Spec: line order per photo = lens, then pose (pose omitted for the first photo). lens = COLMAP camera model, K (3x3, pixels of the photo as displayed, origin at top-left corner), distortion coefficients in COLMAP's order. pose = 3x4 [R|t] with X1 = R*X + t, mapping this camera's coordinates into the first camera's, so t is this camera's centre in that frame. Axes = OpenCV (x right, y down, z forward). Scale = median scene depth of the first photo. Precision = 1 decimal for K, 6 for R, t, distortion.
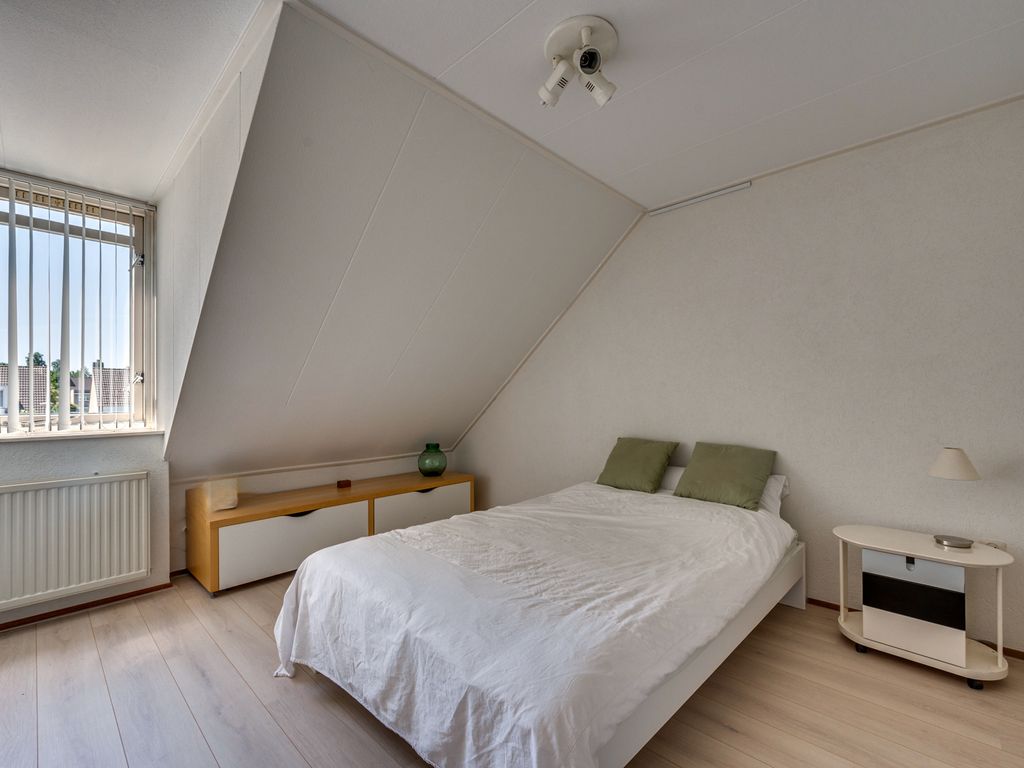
lens RADIAL K [[457.5, 0, 519.3], [0, 457.5, 392.4], [0, 0, 1]] dist [-0.000206, -0.000144]
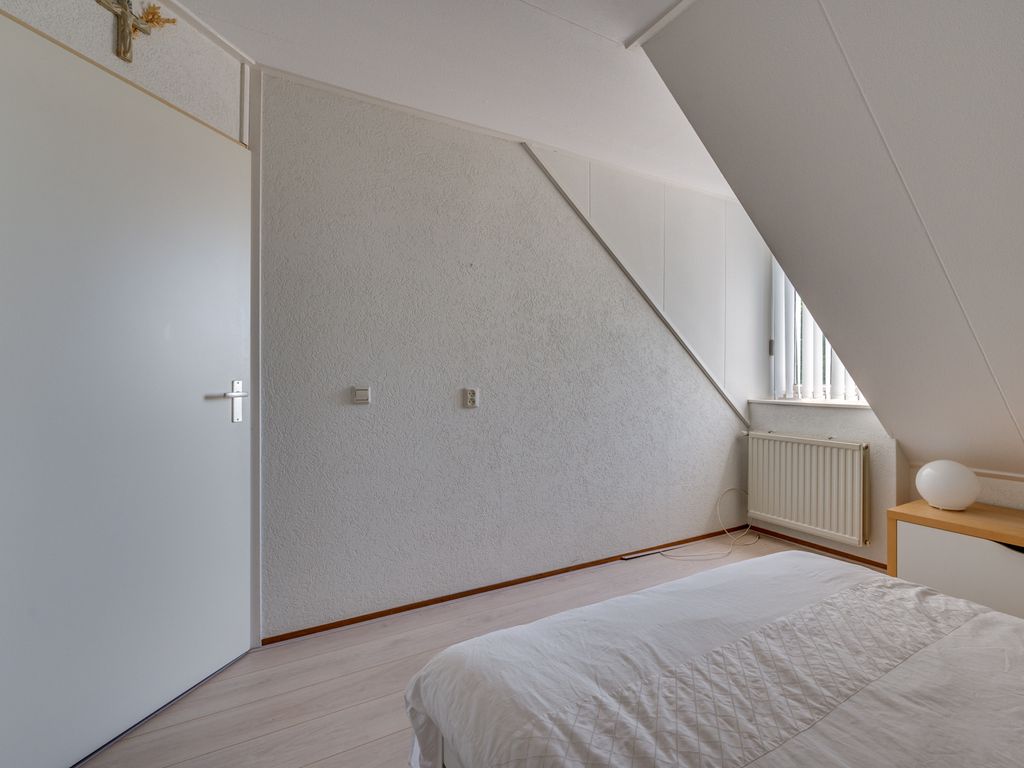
lens RADIAL K [[484.1, 0, 512.0], [0, 484.1, 384.0], [0, 0, 1]] dist [0.000517, 0.000053]
pose [[-0.305299, 0.022727, -0.951985, 0.654045], [0.015102, 0.999705, 0.019023, 0.011216], [0.952137, -0.008570, -0.305552, 0.865524]]
